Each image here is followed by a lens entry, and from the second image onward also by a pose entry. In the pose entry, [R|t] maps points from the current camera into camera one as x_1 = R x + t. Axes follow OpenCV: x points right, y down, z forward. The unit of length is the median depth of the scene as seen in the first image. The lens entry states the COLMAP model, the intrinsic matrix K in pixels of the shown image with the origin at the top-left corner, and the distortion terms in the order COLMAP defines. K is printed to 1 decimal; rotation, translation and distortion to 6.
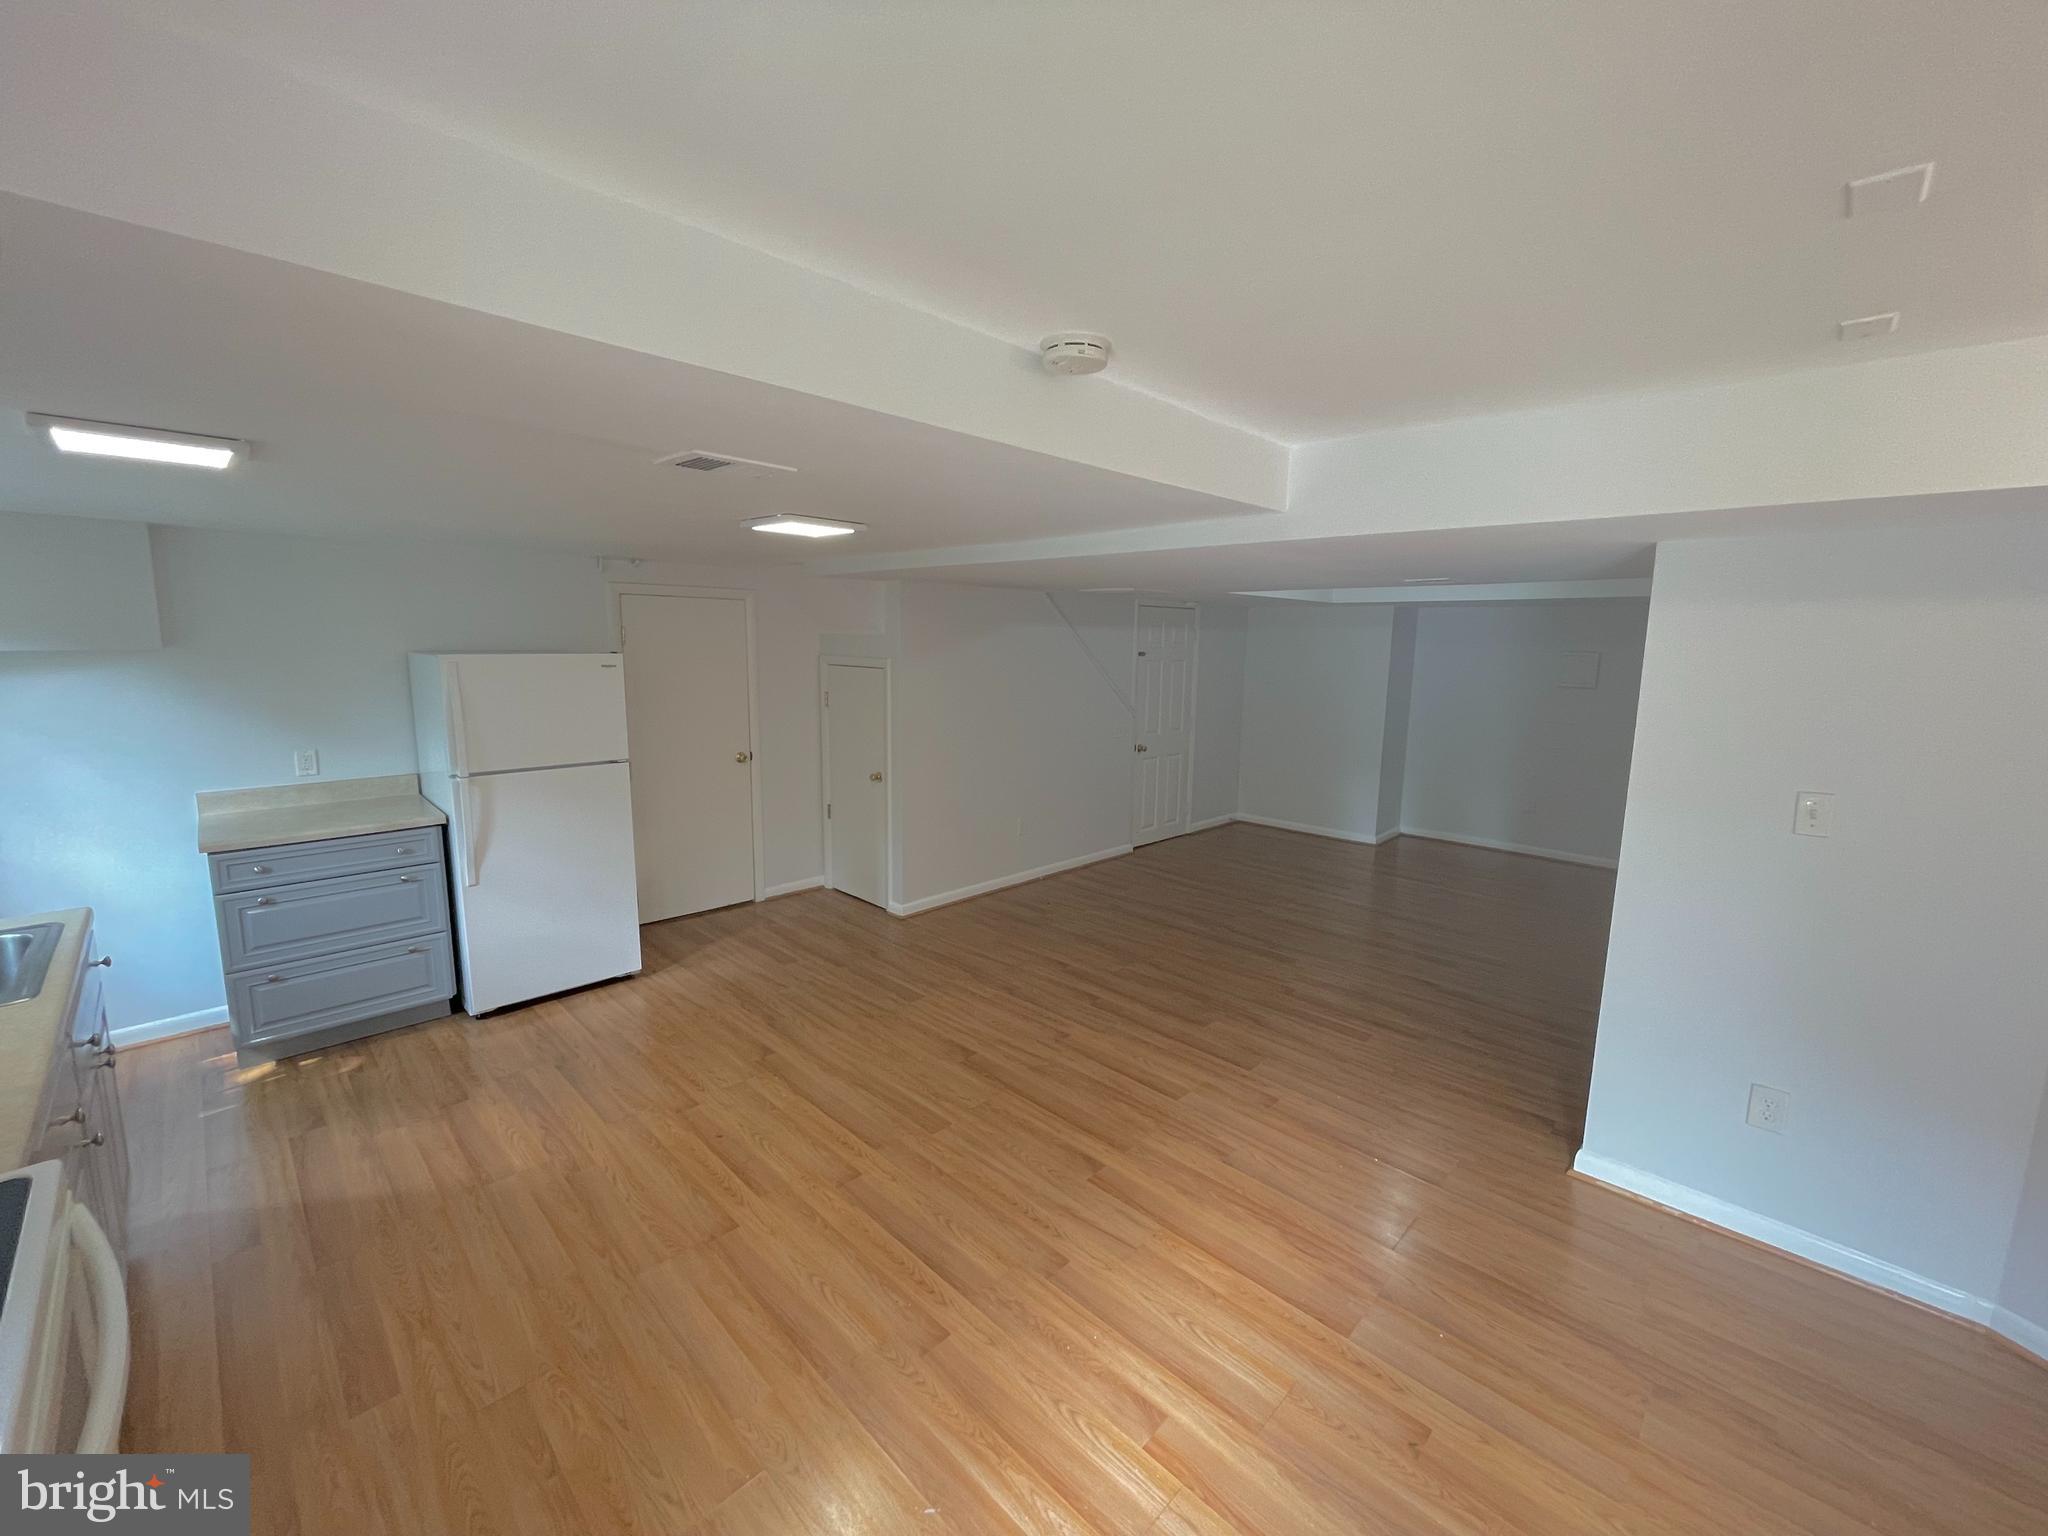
lens RADIAL K [[820.3, 0, 1024.3], [0, 820.3, 768.8], [0, 0, 1]] dist [-0.006275, 0.000940]
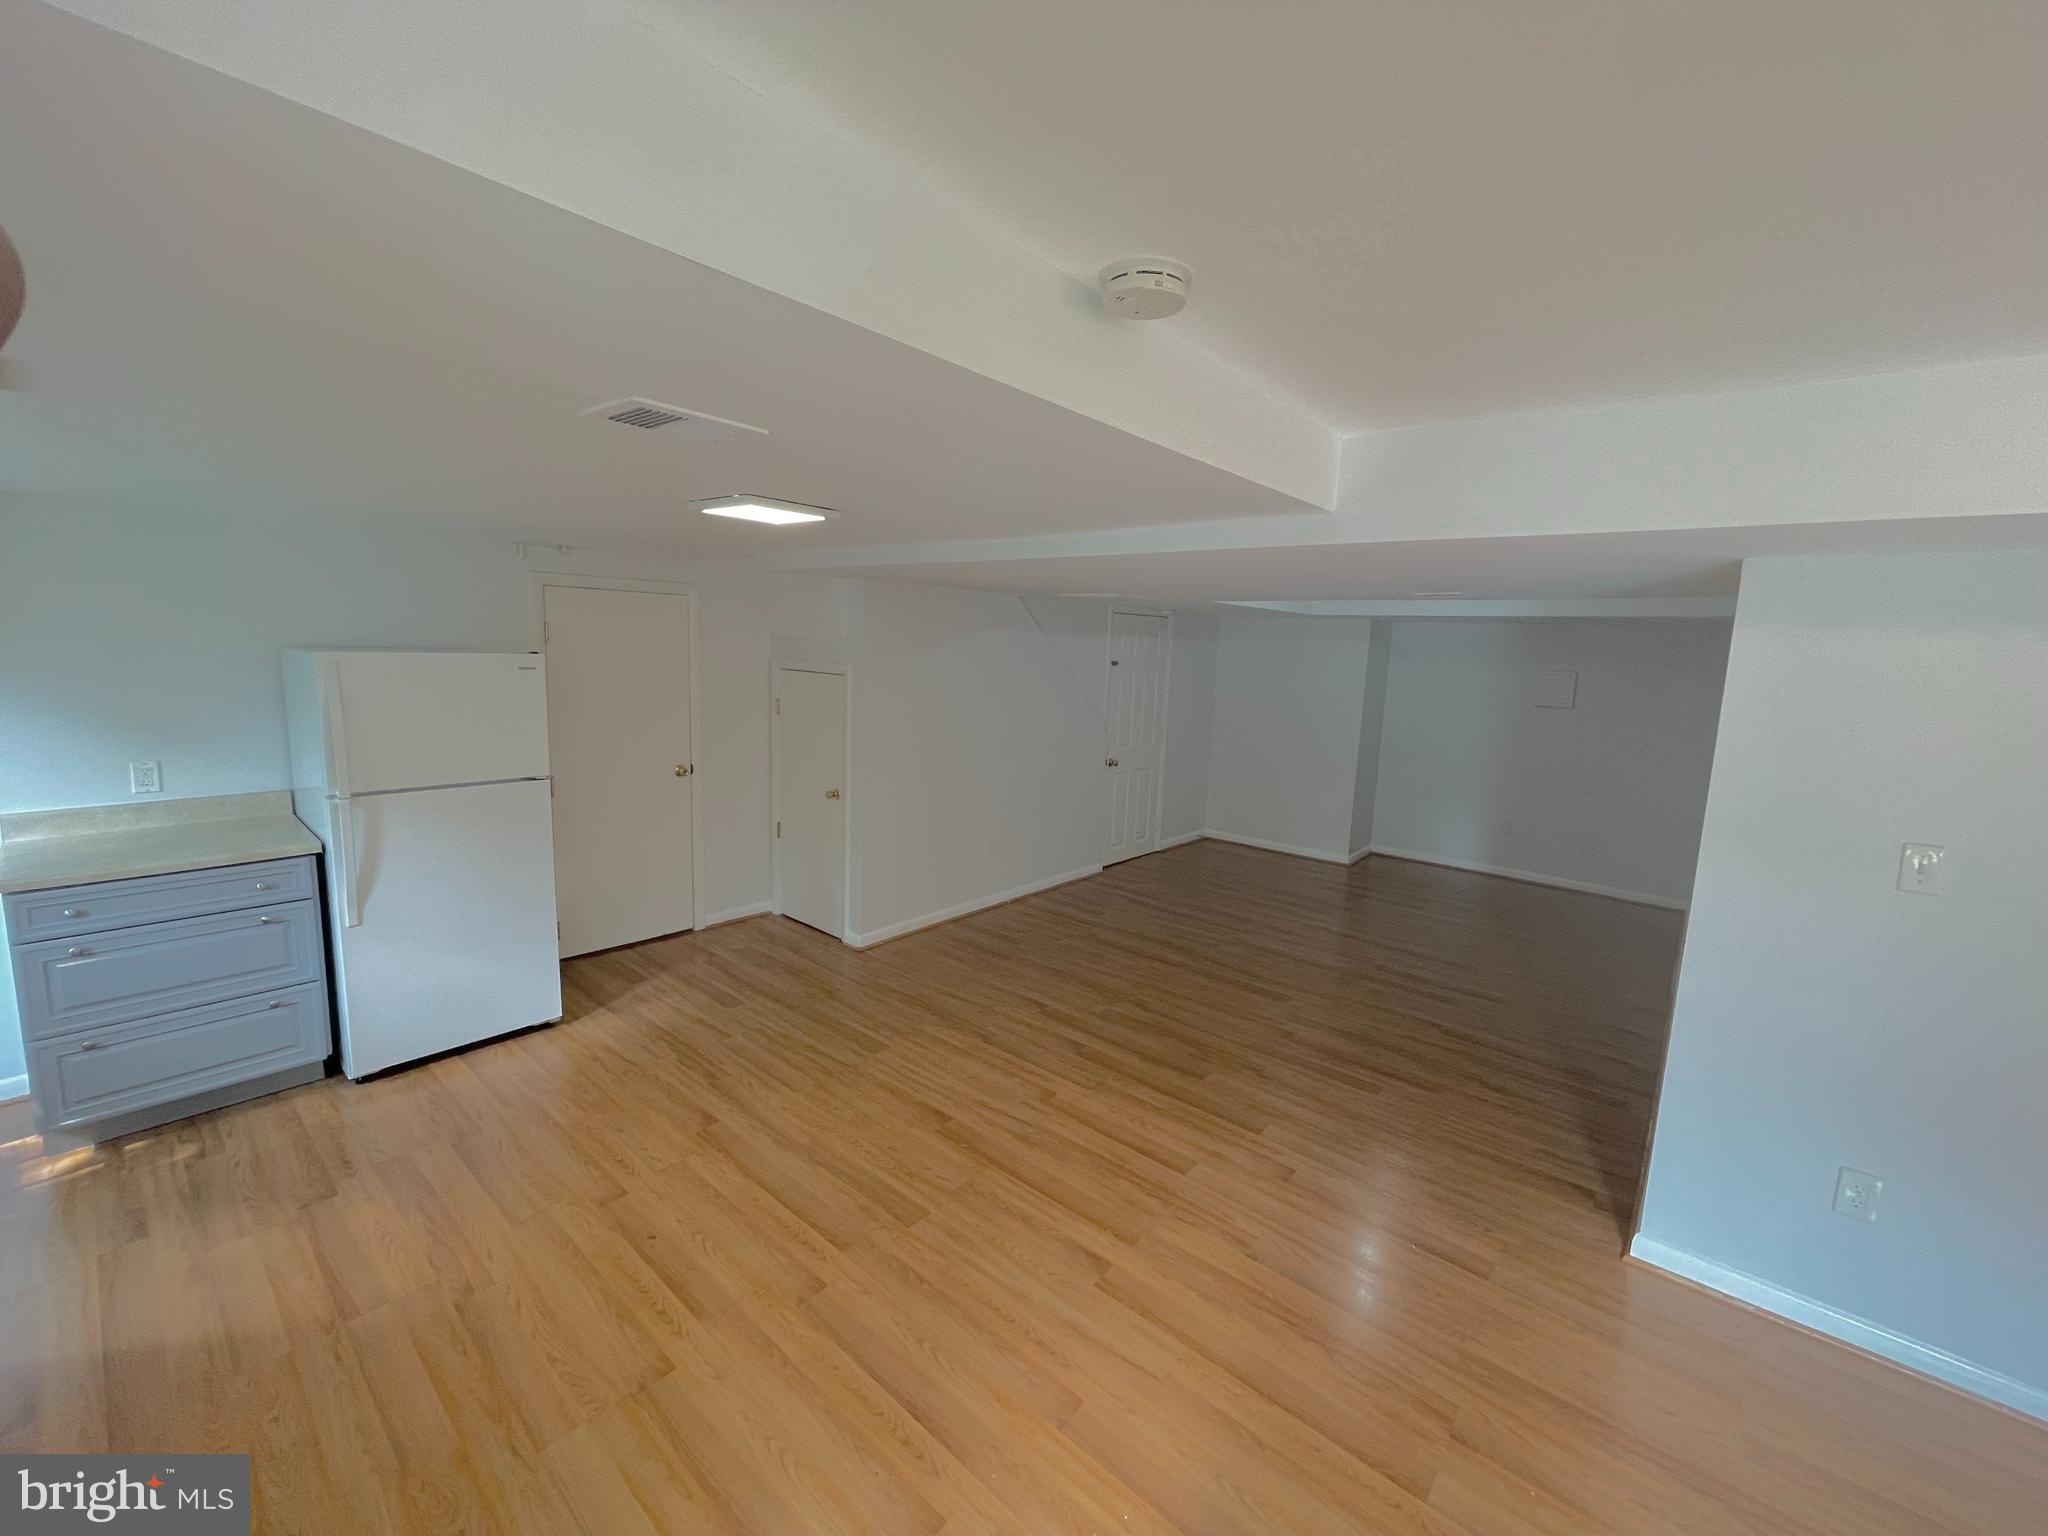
lens RADIAL K [[820.3, 0, 1023.4], [0, 820.3, 766.8], [0, 0, 1]] dist [-0.006275, 0.000940]
pose [[0.997625, 0.012716, 0.067702, -0.051238], [-0.012263, 0.999900, -0.007098, -0.026262], [-0.067786, 0.006251, 0.997680, 0.125789]]
